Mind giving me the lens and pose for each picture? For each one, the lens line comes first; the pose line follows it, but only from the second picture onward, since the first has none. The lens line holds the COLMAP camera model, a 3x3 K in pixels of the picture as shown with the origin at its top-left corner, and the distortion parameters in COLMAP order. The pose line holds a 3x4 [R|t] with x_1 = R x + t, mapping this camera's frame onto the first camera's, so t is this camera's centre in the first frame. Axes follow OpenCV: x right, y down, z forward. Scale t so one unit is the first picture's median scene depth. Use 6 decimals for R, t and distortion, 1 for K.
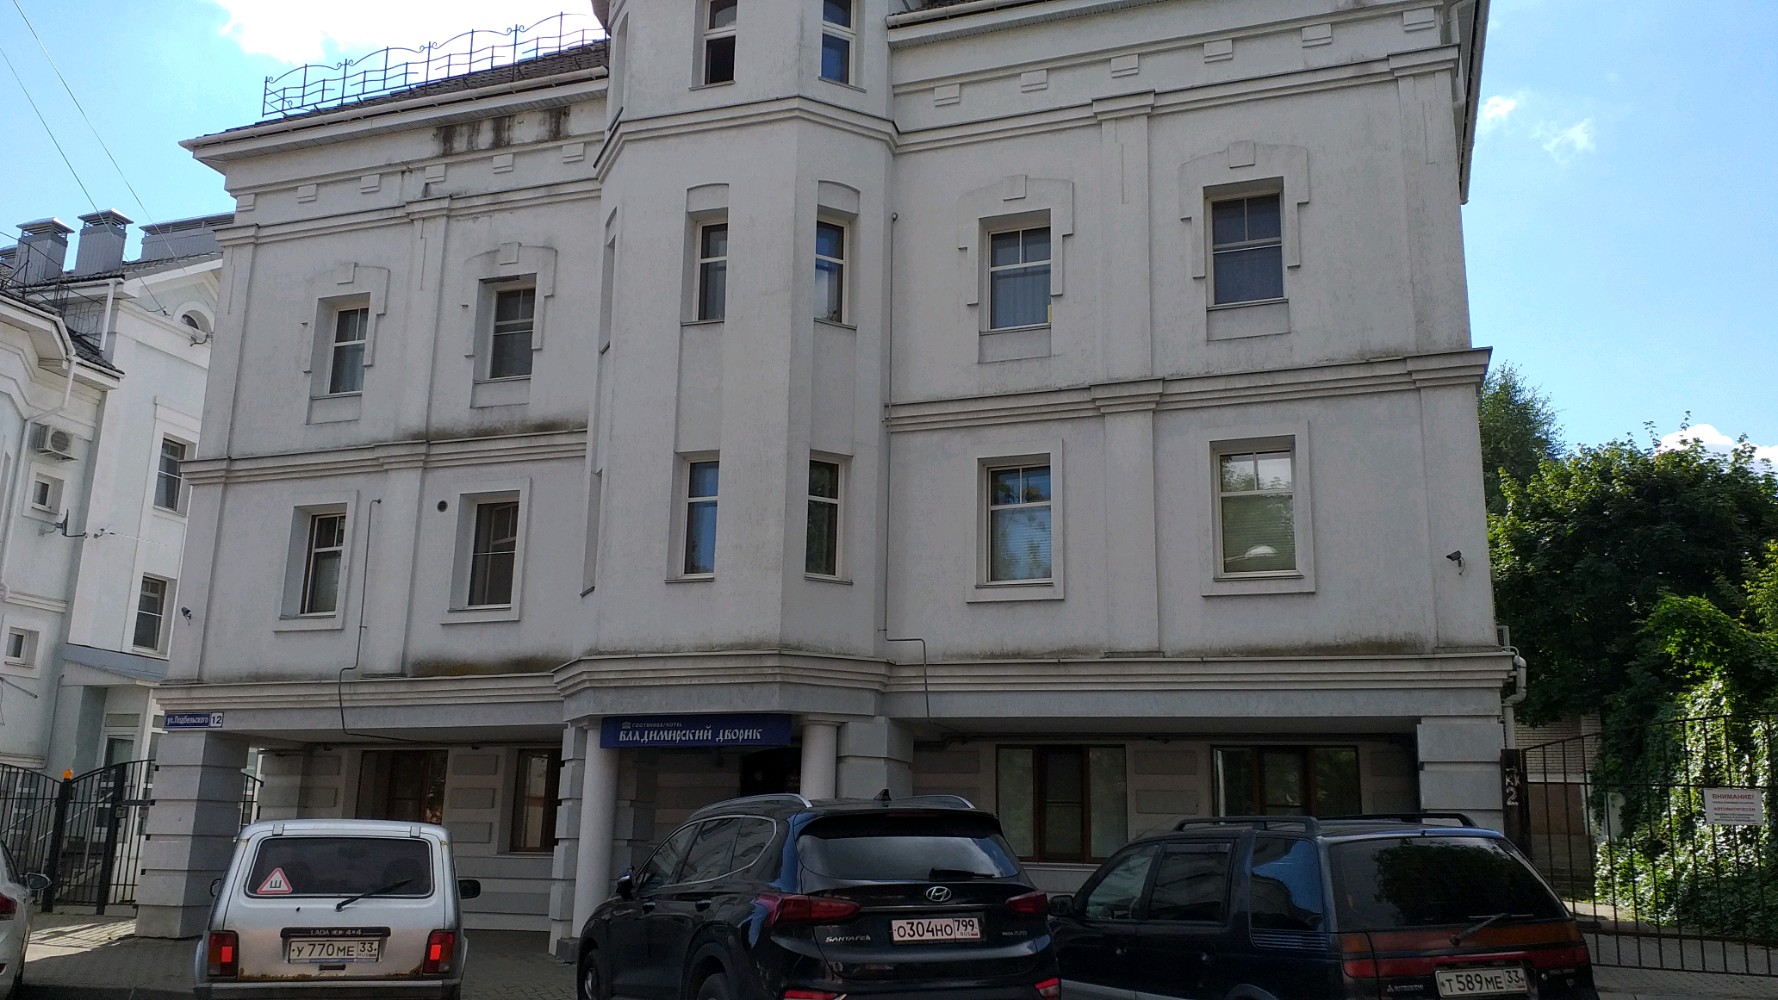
lens RADIAL K [[1444.2, 0, 892.6], [0, 1444.2, 519.5], [0, 0, 1]] dist [0.011497, -0.020112]
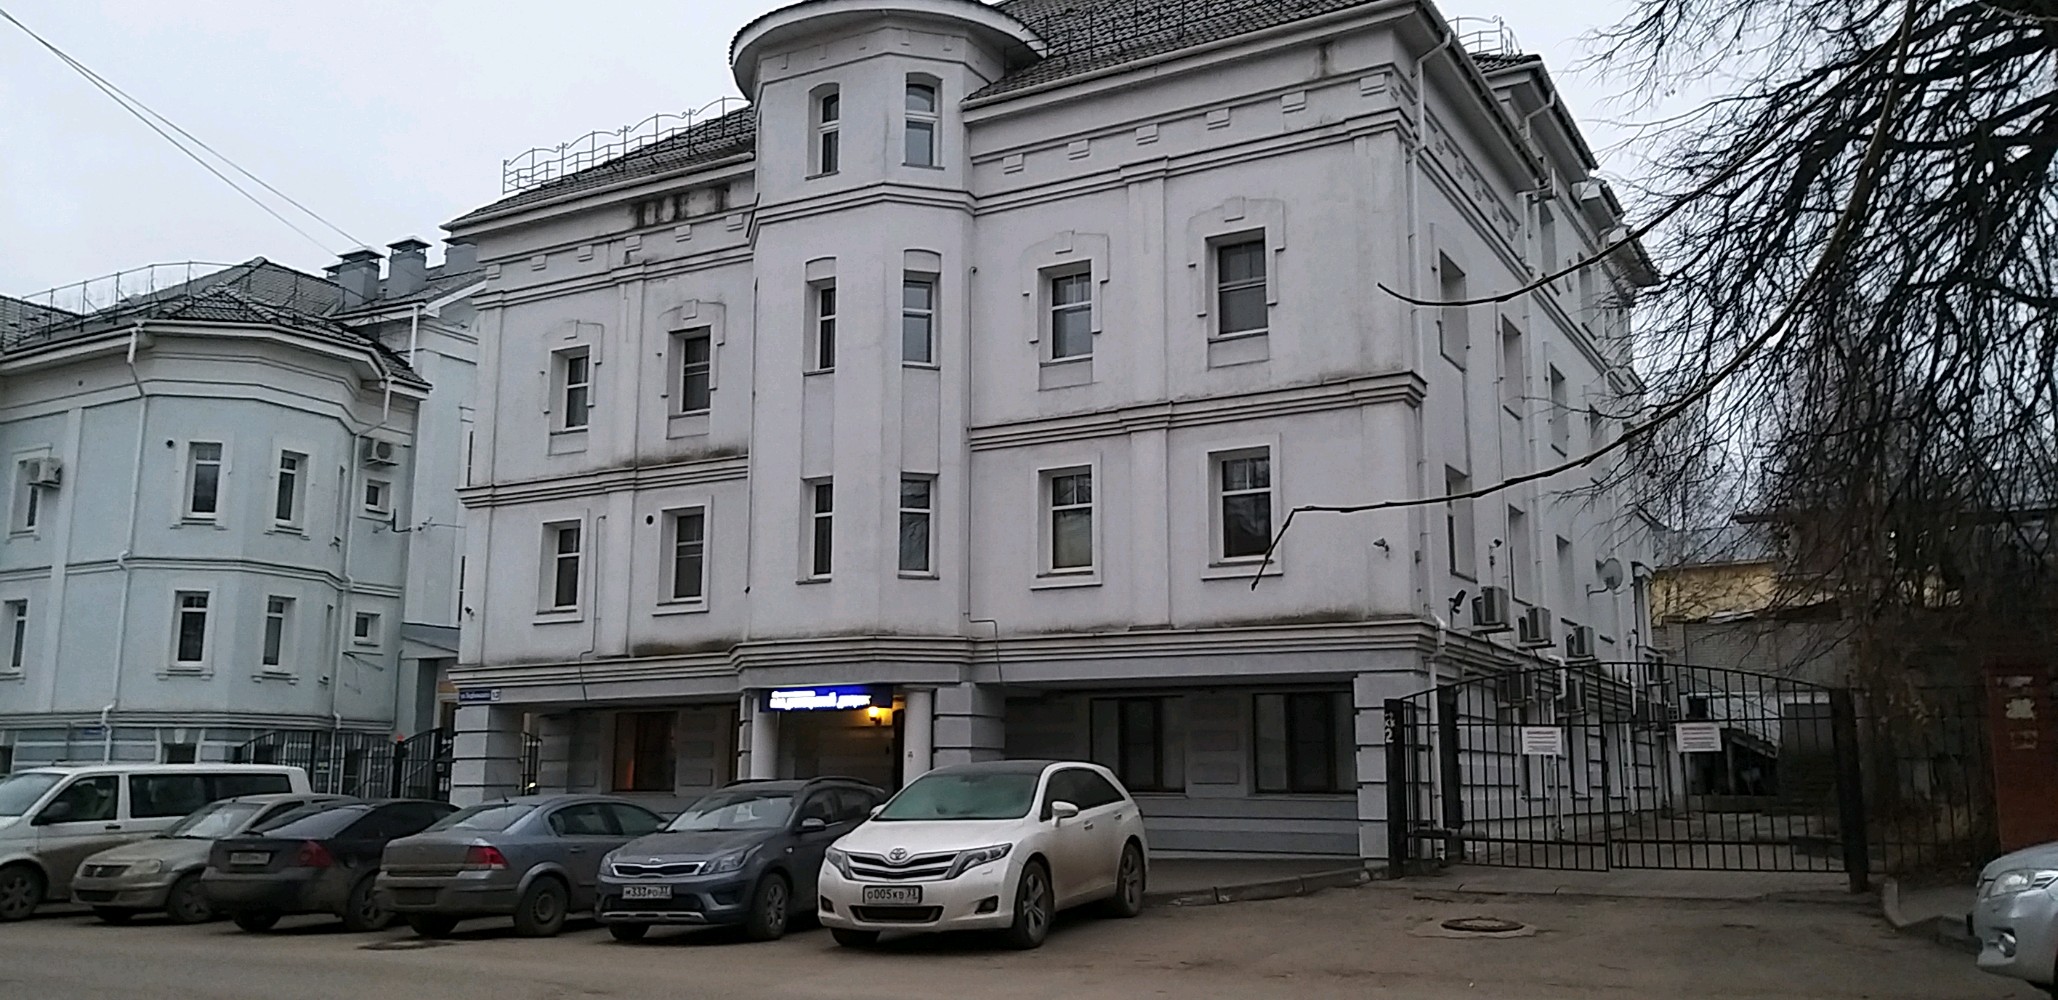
lens RADIAL K [[1636.1, 0, 1028.9], [0, 1636.1, 486.3], [0, 0, 1]] dist [0.010796, 0.006196]
pose [[0.983327, -0.053301, -0.173858, 0.271603], [0.061149, 0.997323, 0.040095, -0.079201], [0.171256, -0.050057, 0.983954, -0.348864]]
